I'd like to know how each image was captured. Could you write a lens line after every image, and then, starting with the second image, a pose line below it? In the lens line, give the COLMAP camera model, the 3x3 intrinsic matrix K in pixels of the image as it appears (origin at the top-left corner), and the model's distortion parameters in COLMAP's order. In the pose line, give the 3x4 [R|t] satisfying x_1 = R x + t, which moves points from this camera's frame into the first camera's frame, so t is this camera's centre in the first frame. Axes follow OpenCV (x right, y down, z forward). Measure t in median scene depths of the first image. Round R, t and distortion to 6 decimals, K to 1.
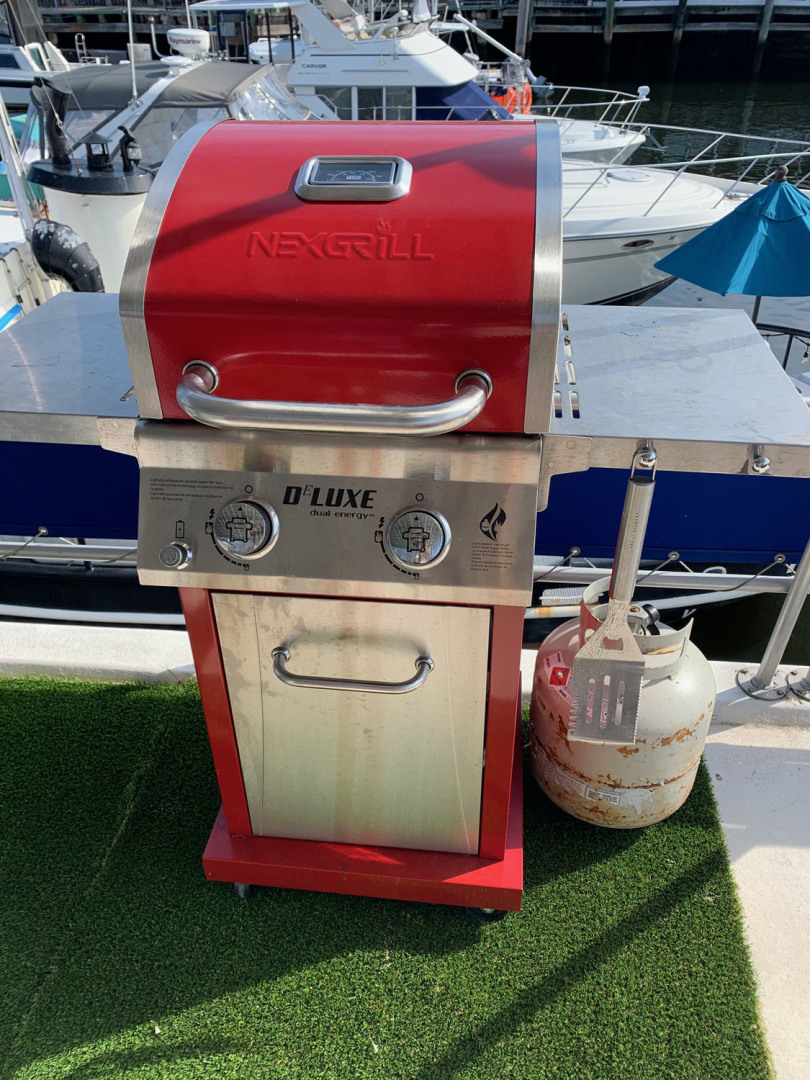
lens RADIAL K [[835.8, 0, 405.0], [0, 835.8, 540.0], [0, 0, 1]] dist [0.008121, 0.004504]
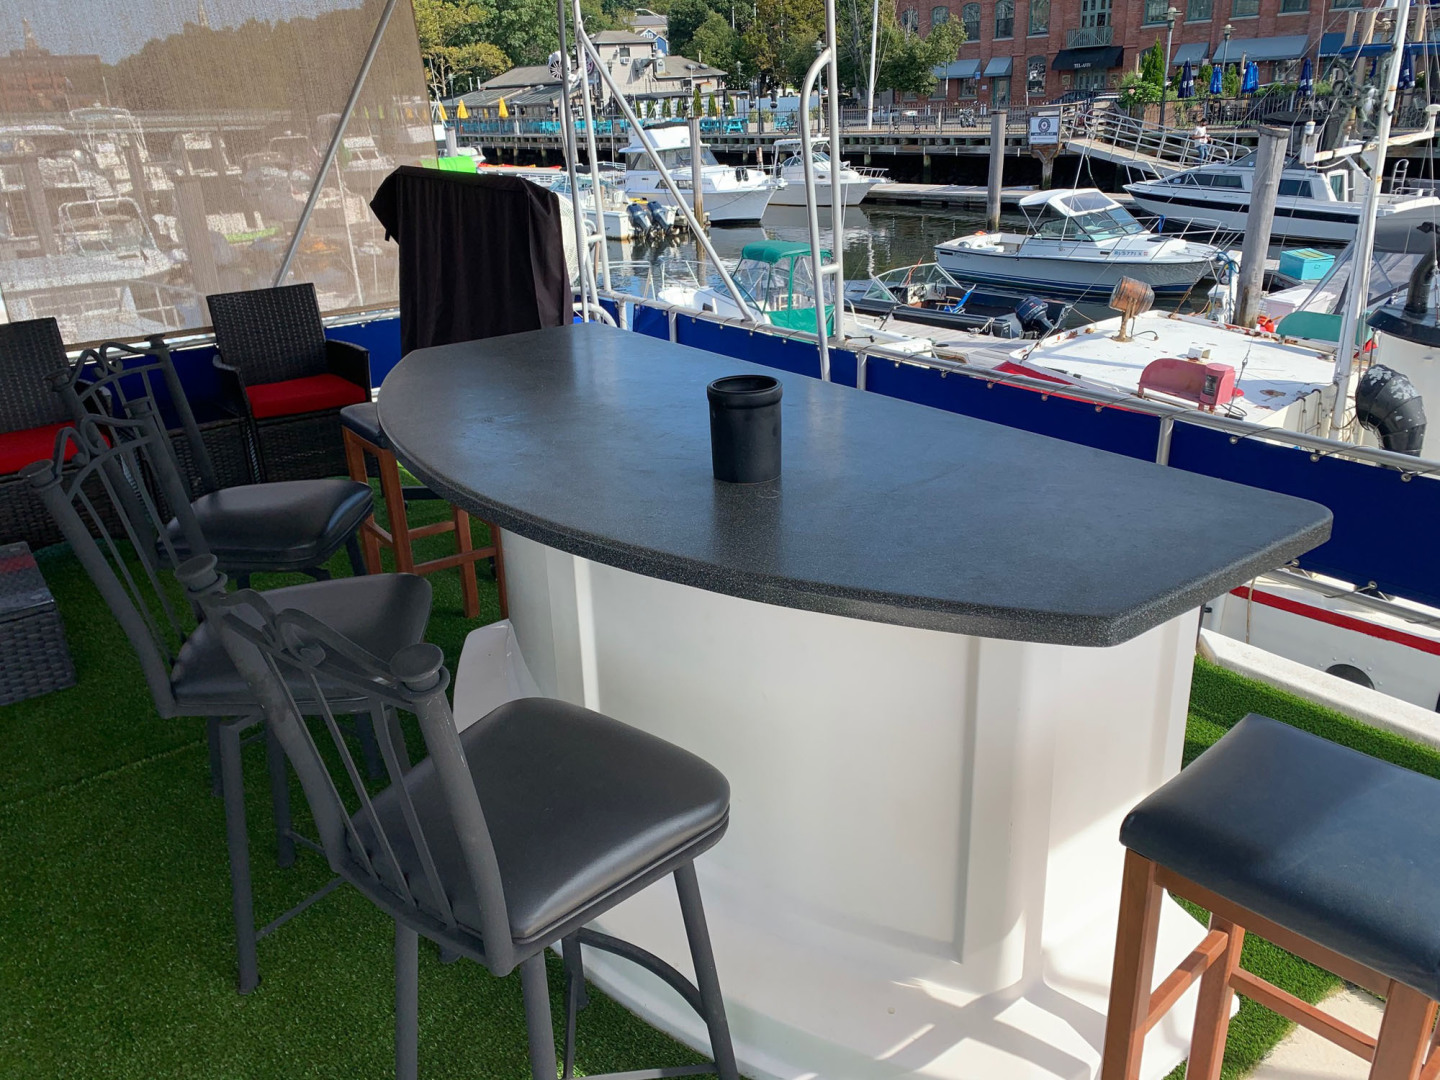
lens RADIAL K [[1114.4, 0, 720.0], [0, 1114.4, 540.0], [0, 0, 1]] dist [0.008121, 0.004504]
pose [[0.679585, 0.261128, -0.685548, -0.037369], [-0.396522, 0.916980, -0.043791, 0.123250], [0.617199, 0.301594, 0.726709, -0.254817]]
